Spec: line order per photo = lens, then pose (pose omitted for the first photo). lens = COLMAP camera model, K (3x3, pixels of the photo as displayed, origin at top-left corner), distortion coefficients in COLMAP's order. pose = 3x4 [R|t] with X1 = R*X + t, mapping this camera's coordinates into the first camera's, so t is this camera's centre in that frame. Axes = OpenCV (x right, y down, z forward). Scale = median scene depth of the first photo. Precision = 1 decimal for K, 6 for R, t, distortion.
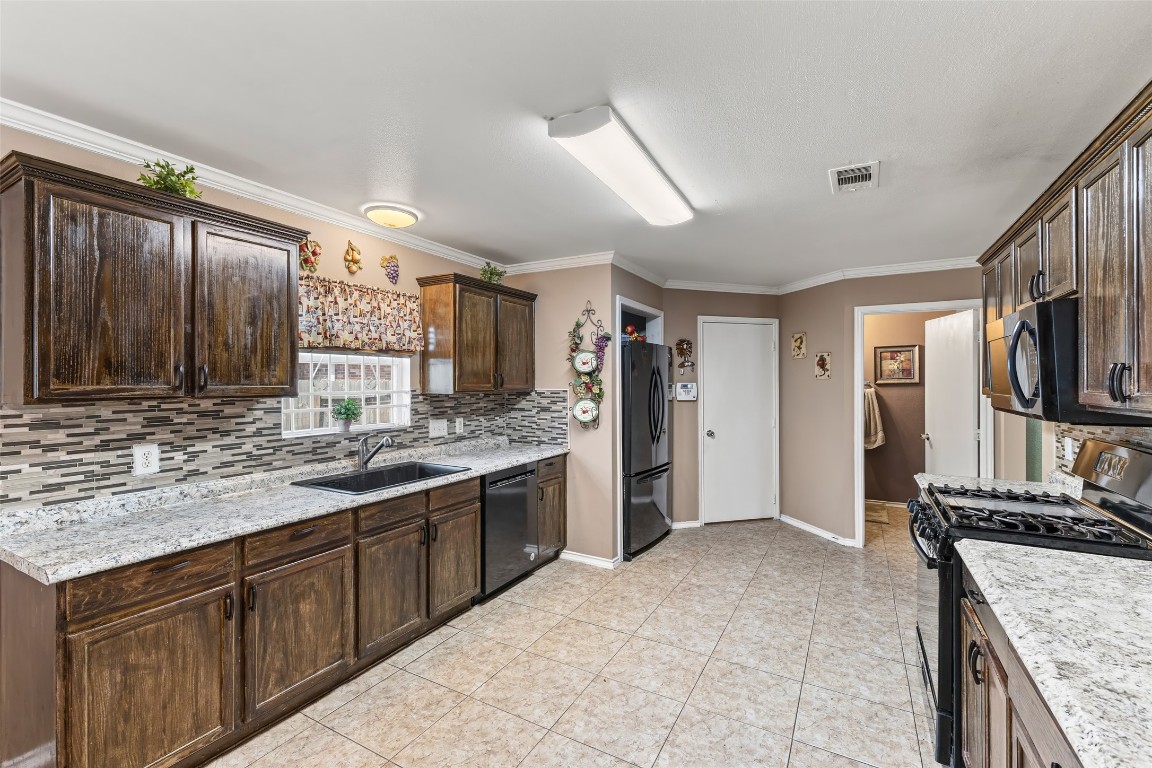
lens RADIAL K [[497.7, 0, 578.4], [0, 497.7, 384.3], [0, 0, 1]] dist [0.007855, 0.000178]
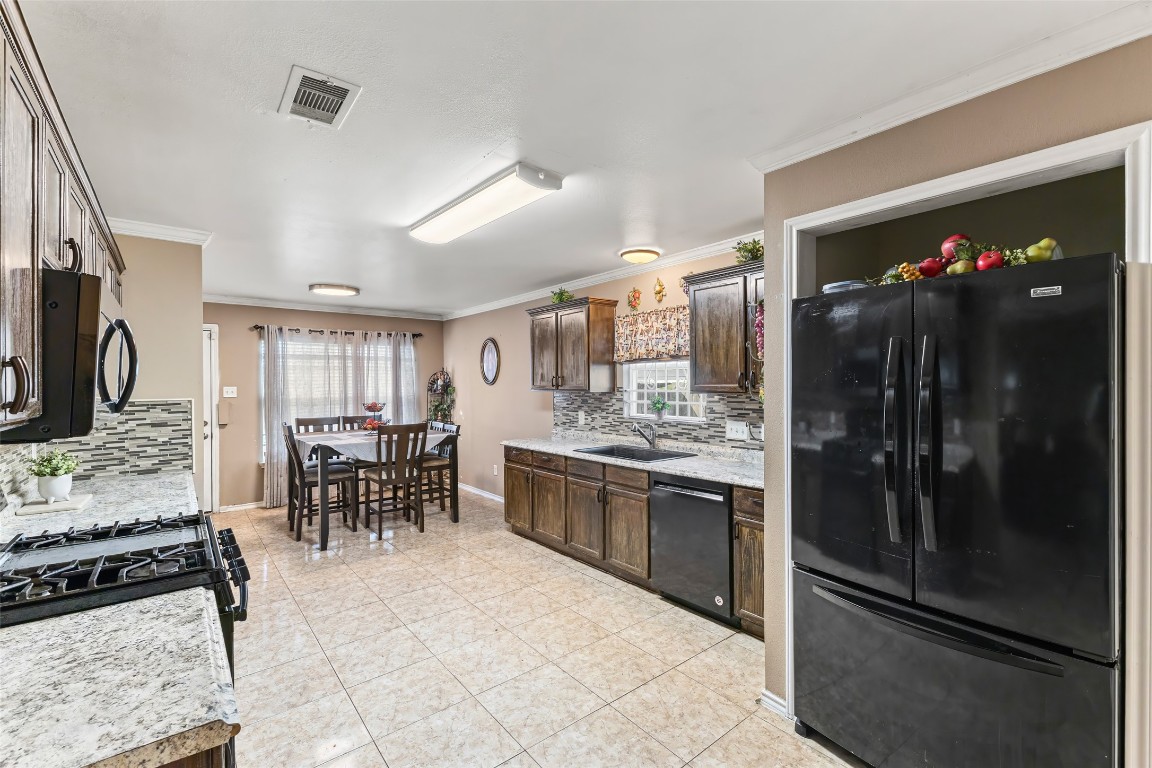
lens RADIAL K [[497.7, 0, 578.4], [0, 497.7, 384.3], [0, 0, 1]] dist [0.007855, 0.000178]
pose [[-0.372049, 0.002688, -0.928209, 1.018780], [0.001953, 0.999996, 0.002113, -0.004447], [0.928211, -0.001026, -0.372053, 1.513204]]
